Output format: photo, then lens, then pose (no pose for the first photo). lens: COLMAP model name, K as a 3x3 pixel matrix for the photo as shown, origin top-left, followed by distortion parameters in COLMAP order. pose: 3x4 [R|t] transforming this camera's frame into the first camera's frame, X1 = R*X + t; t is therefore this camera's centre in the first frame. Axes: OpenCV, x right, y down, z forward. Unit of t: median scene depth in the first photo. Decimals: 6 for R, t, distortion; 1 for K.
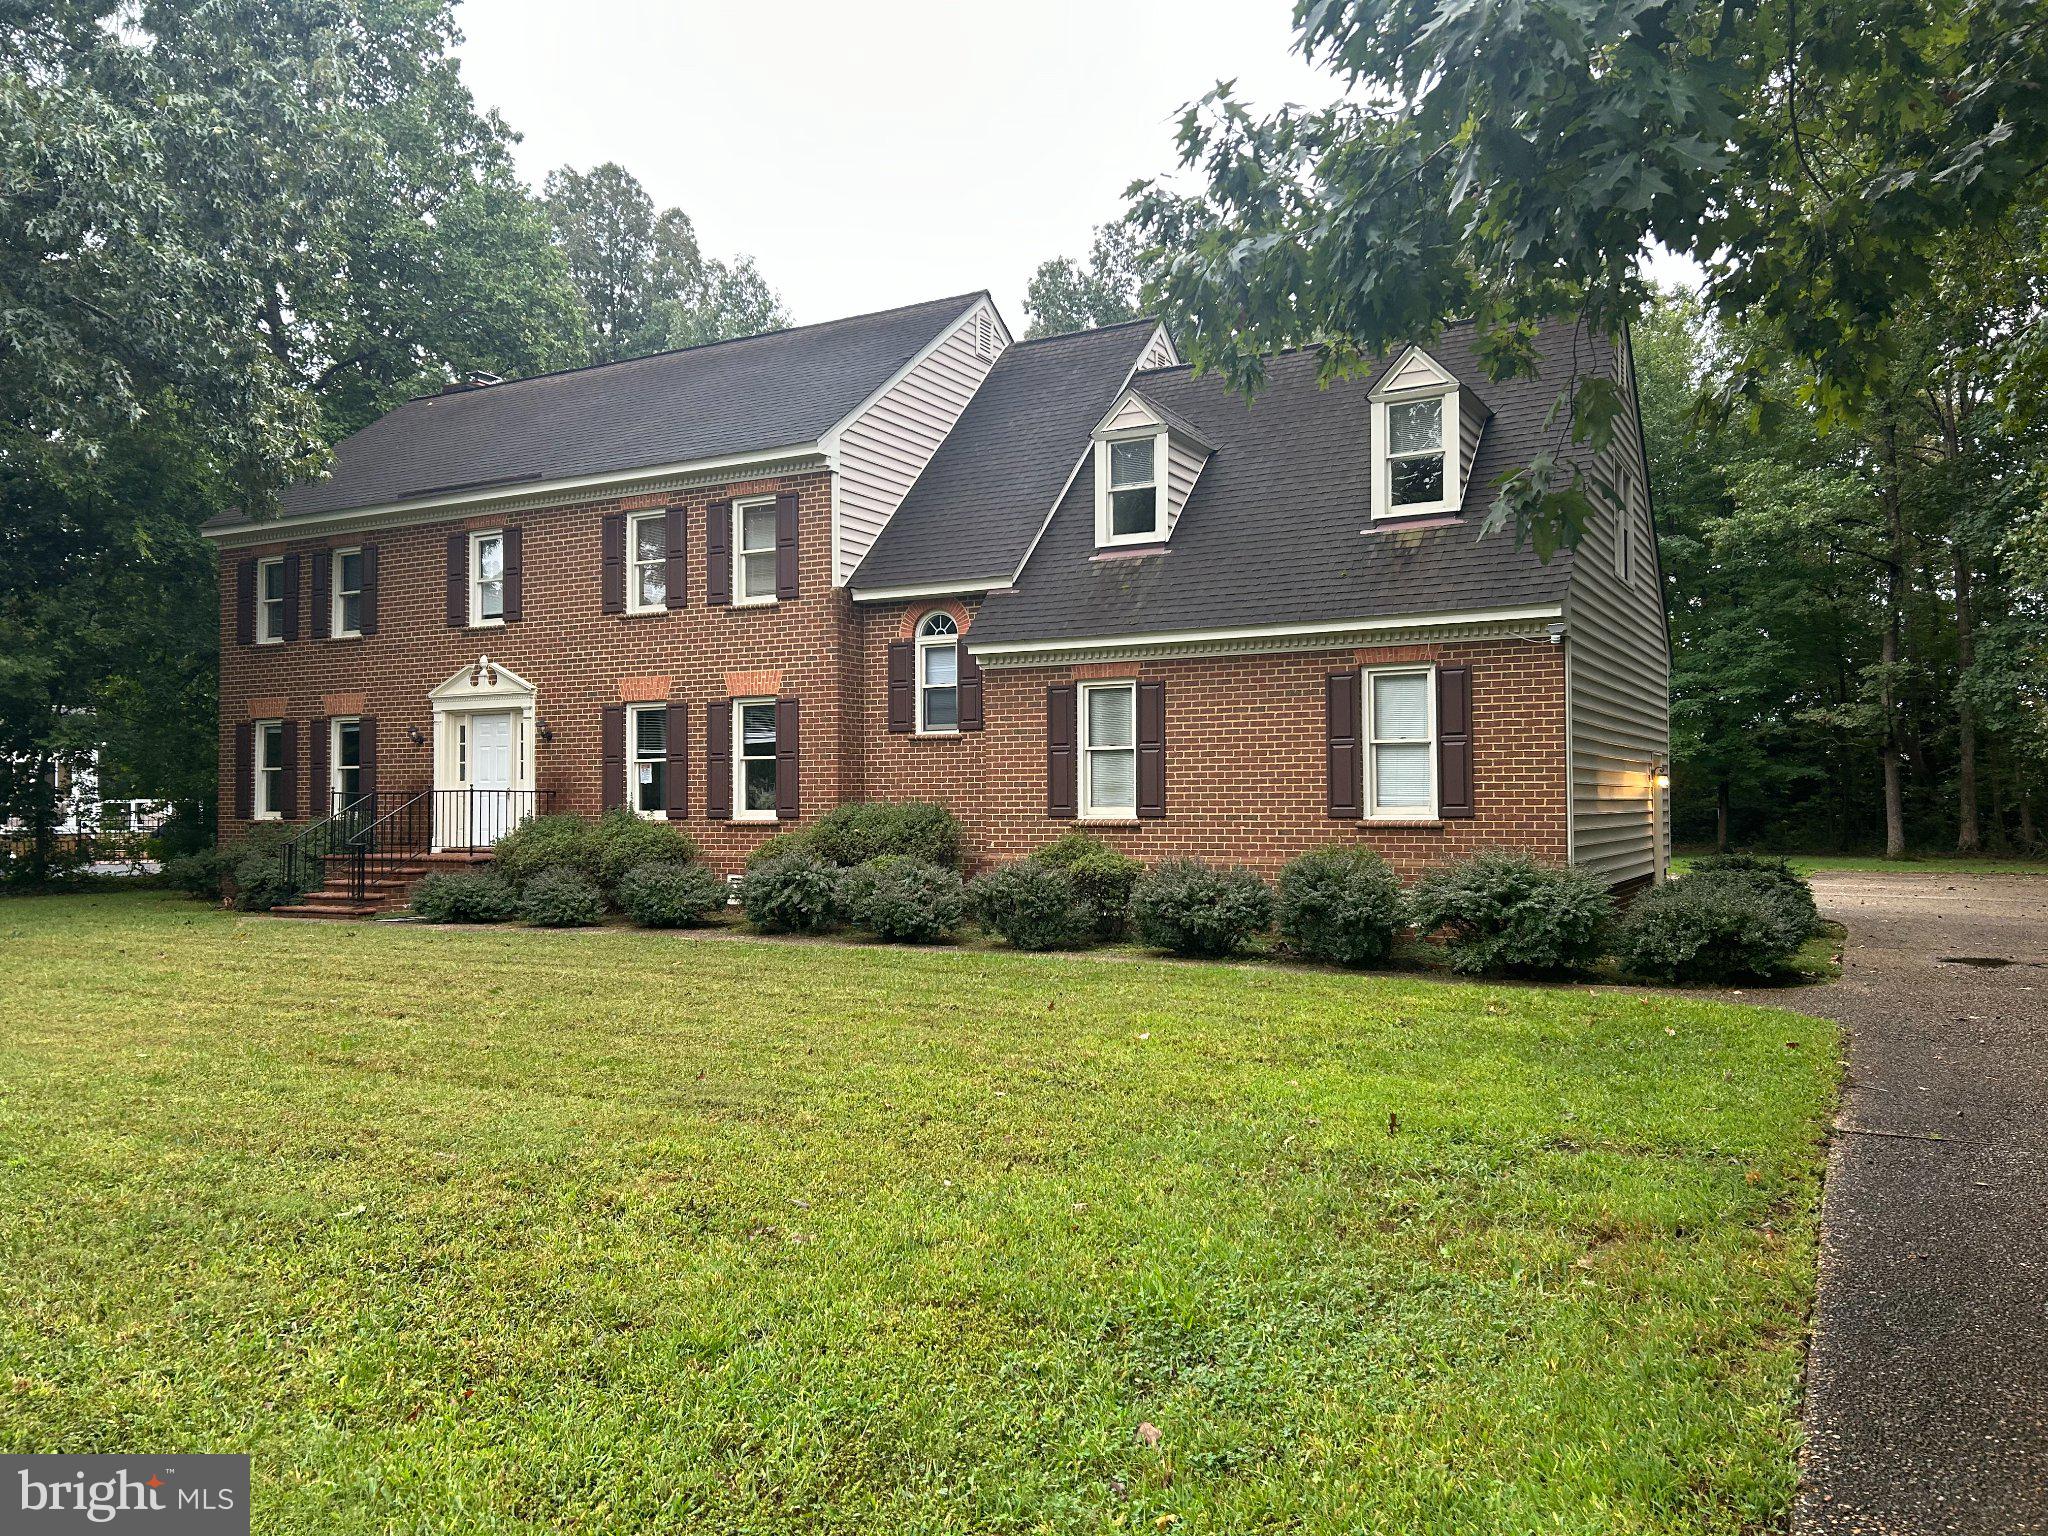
lens RADIAL K [[1489.2, 0, 1034.5], [0, 1489.2, 775.9], [0, 0, 1]] dist [0.098214, -0.020165]
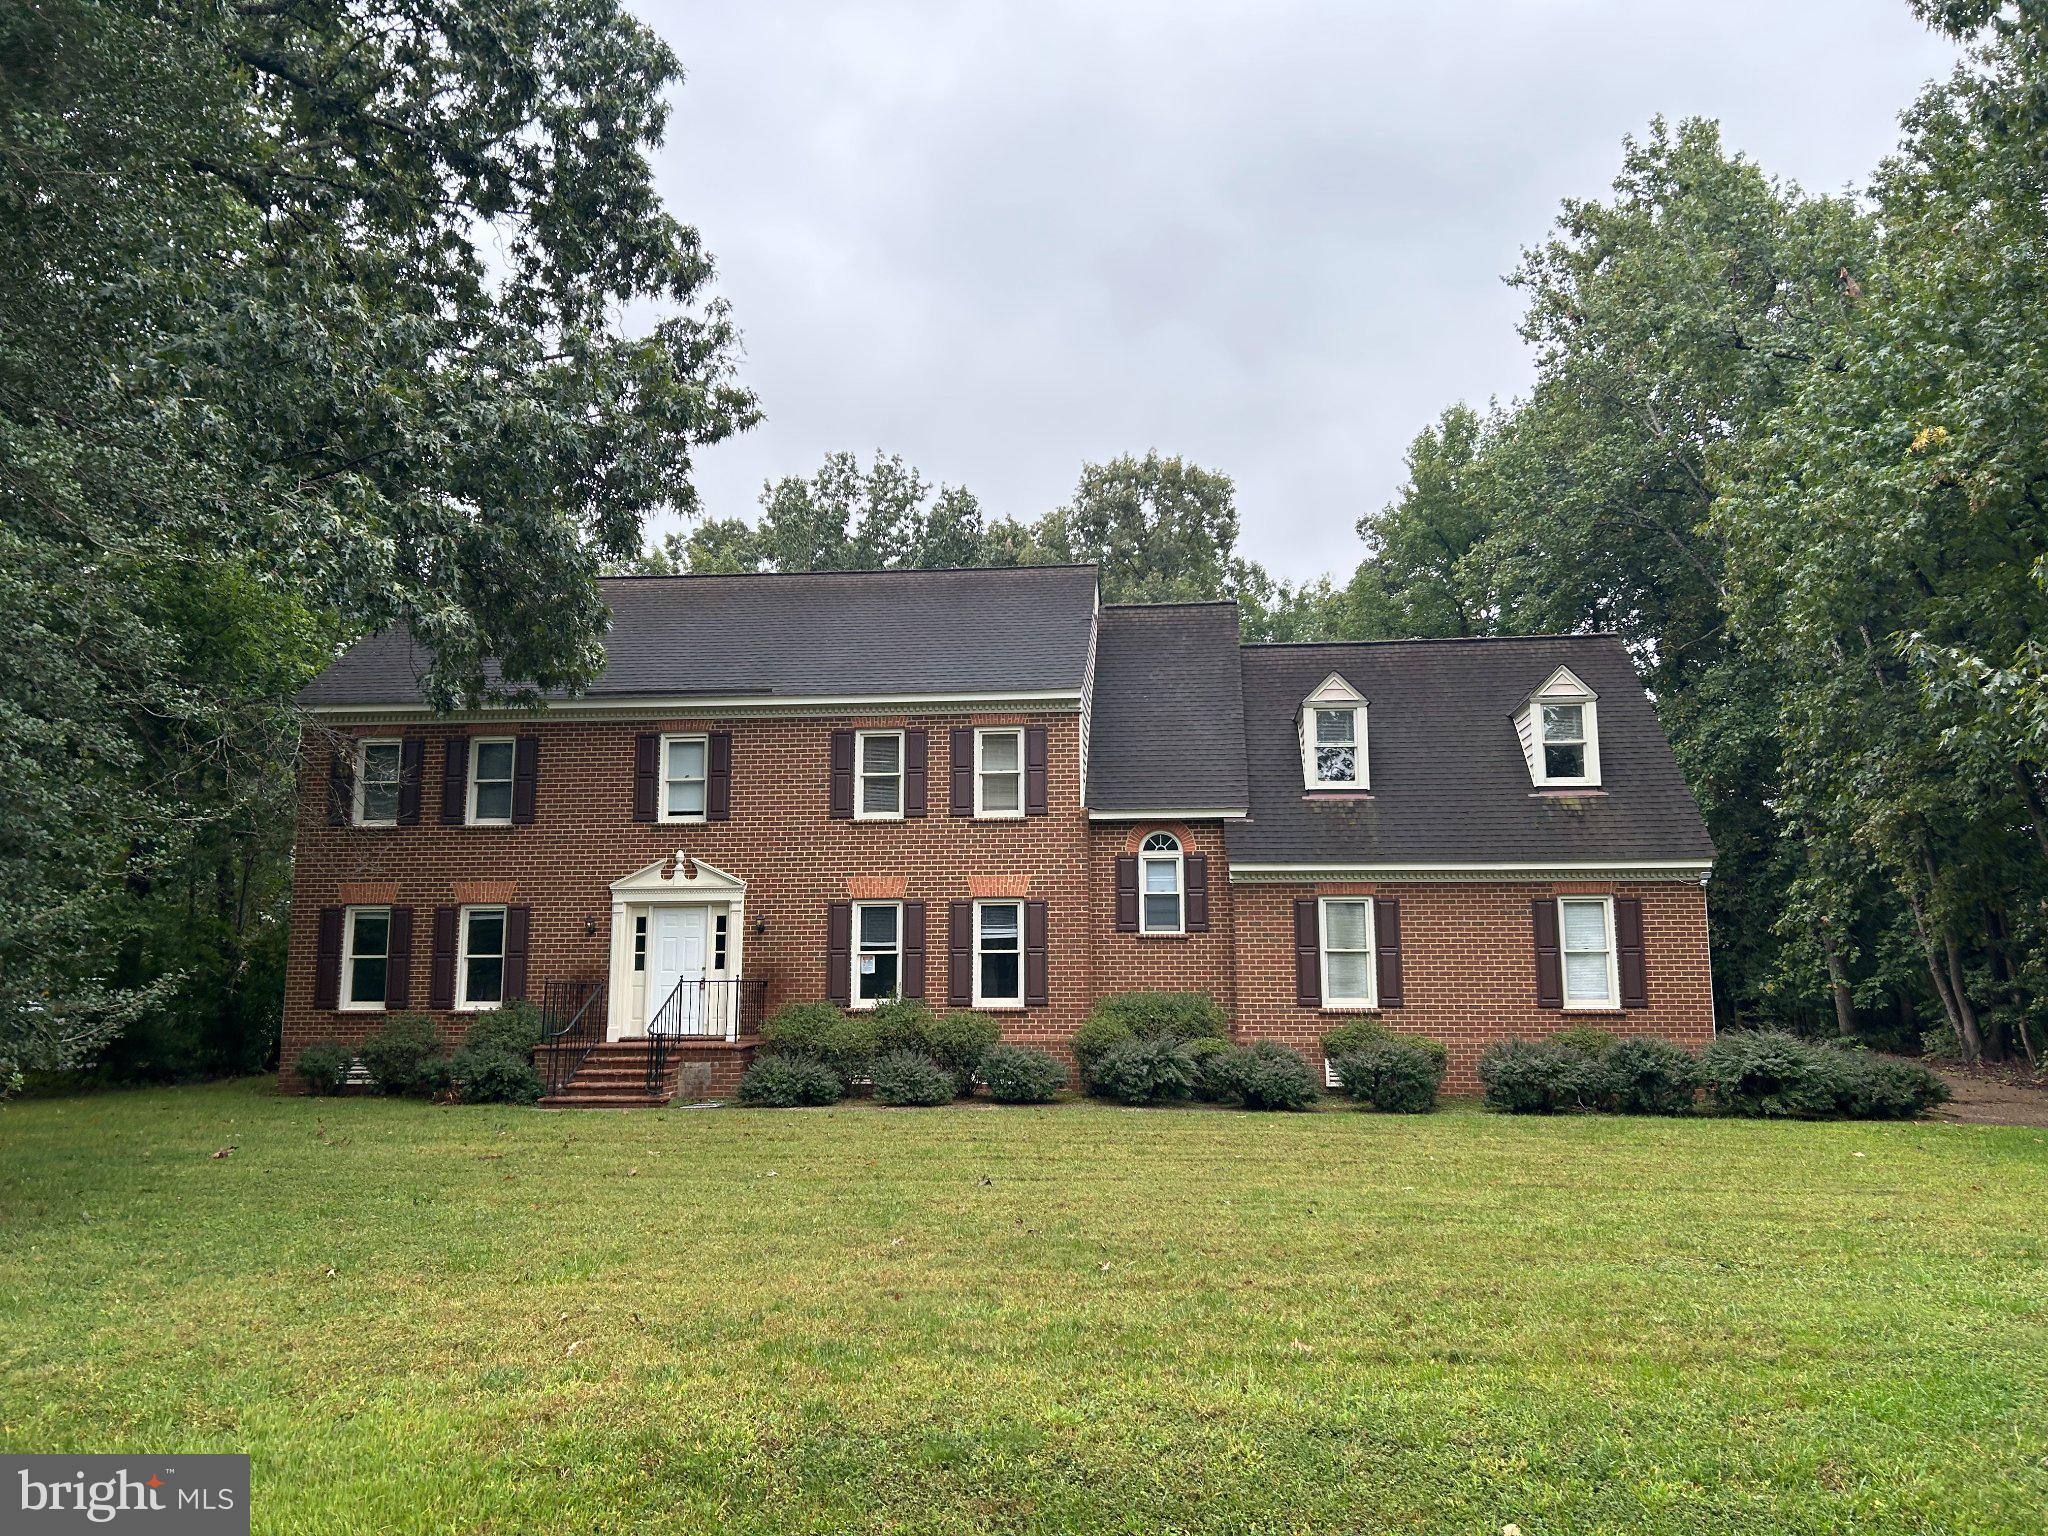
lens RADIAL K [[1489.2, 0, 1017.1], [0, 1489.2, 772.8], [0, 0, 1]] dist [0.098214, -0.020165]
pose [[0.918599, 0.057338, 0.391008, -0.617468], [-0.009207, 0.992255, -0.123874, -0.006673], [-0.395083, 0.110191, 0.912013, -0.058542]]
